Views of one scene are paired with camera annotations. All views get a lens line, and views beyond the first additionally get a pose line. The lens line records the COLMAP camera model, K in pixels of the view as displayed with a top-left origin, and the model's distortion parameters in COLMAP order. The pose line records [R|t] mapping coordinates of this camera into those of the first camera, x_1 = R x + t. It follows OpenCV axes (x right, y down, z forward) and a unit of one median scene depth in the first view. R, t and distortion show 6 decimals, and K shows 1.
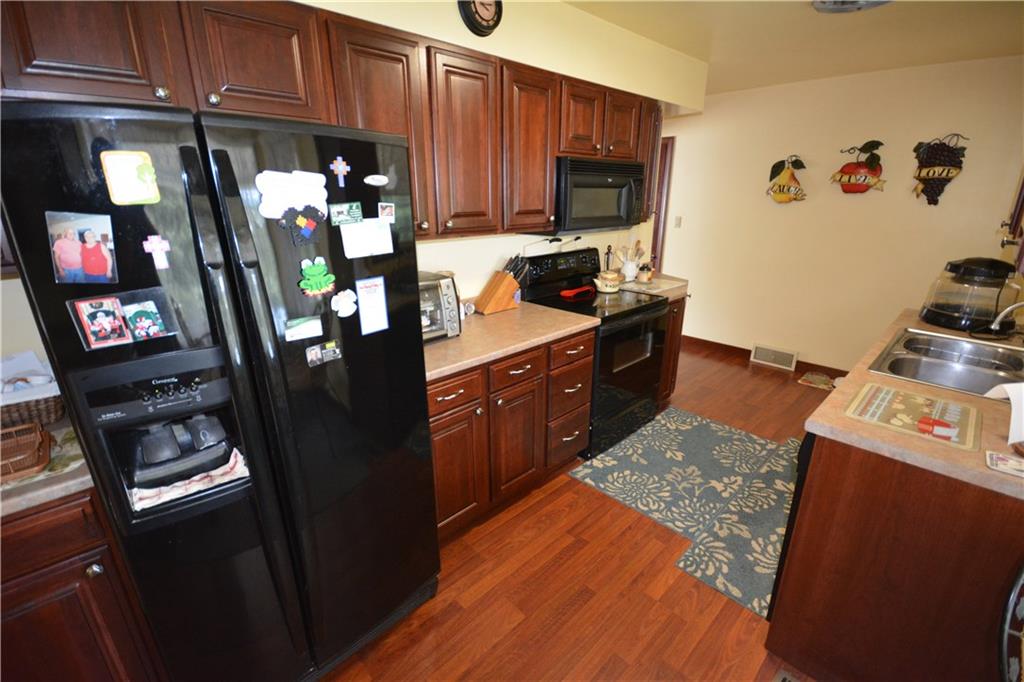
lens RADIAL K [[451.0, 0, 515.1], [0, 451.0, 345.1], [0, 0, 1]] dist [-0.002288, -0.000705]
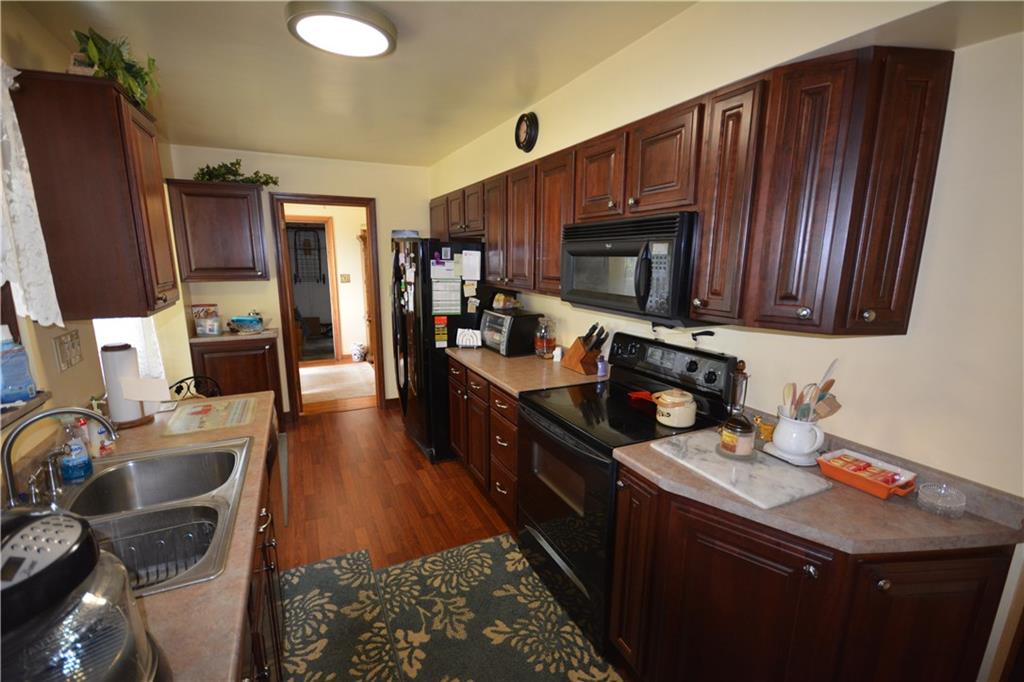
lens RADIAL K [[451.0, 0, 512.5], [0, 451.0, 346.7], [0, 0, 1]] dist [-0.002288, -0.000705]
pose [[-0.321520, 0.177426, -0.930132, 1.102301], [-0.311475, 0.907808, 0.280836, -0.422919], [0.894208, 0.380007, -0.236614, 1.238455]]
